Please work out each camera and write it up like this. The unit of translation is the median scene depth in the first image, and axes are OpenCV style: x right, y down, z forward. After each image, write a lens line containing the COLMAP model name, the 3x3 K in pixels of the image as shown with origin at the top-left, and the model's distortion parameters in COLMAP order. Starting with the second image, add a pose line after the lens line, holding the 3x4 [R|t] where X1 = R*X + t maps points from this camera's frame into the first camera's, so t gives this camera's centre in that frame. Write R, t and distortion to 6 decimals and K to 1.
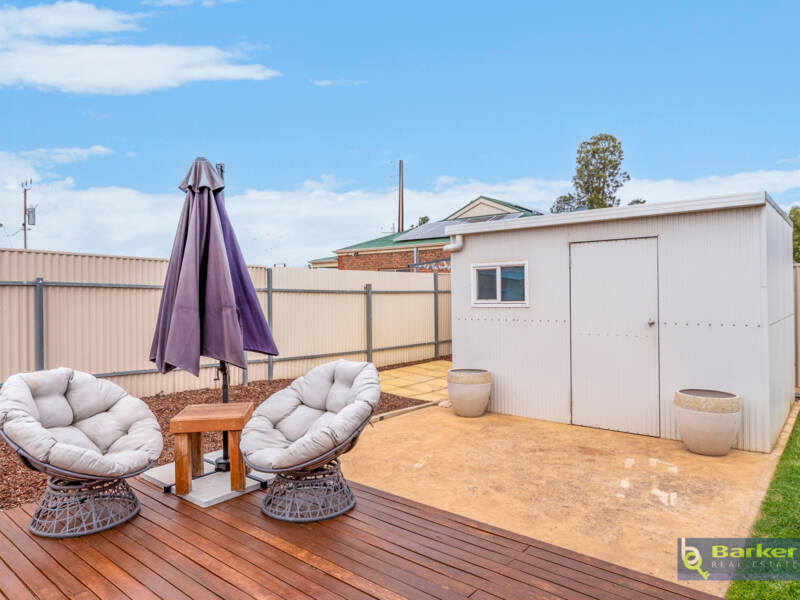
lens RADIAL K [[534.7, 0, 404.0], [0, 534.7, 293.8], [0, 0, 1]] dist [-0.000371, -0.000110]
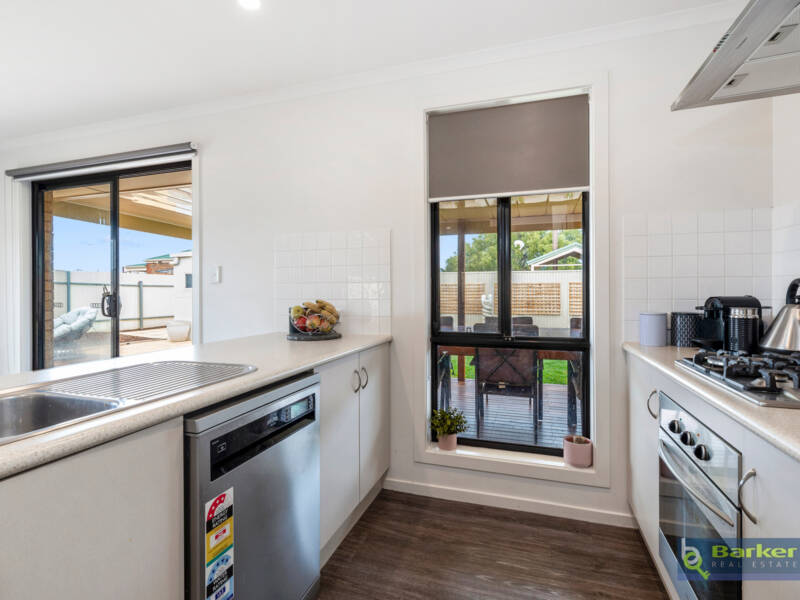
lens RADIAL K [[404.5, 0, 393.9], [0, 404.5, 293.9], [0, 0, 1]] dist [0.002084, -0.001490]
pose [[0.935462, 0.000352, 0.353426, 0.297585], [-0.000647, 1.000000, 0.000717, 0.028198], [-0.353426, -0.000899, 0.935462, -0.685525]]
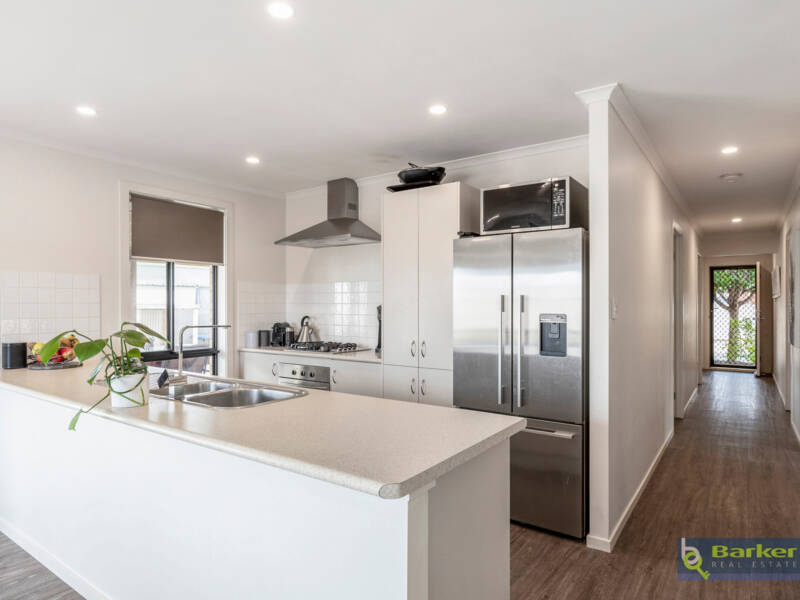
lens RADIAL K [[483.1, 0, 402.2], [0, 483.1, 306.2], [0, 0, 1]] dist [-0.008008, 0.000158]
pose [[-0.088700, 0.001931, 0.996057, -0.058648], [0.003943, 0.999991, -0.001587, 0.011494], [-0.996051, 0.003786, -0.088707, -0.646293]]
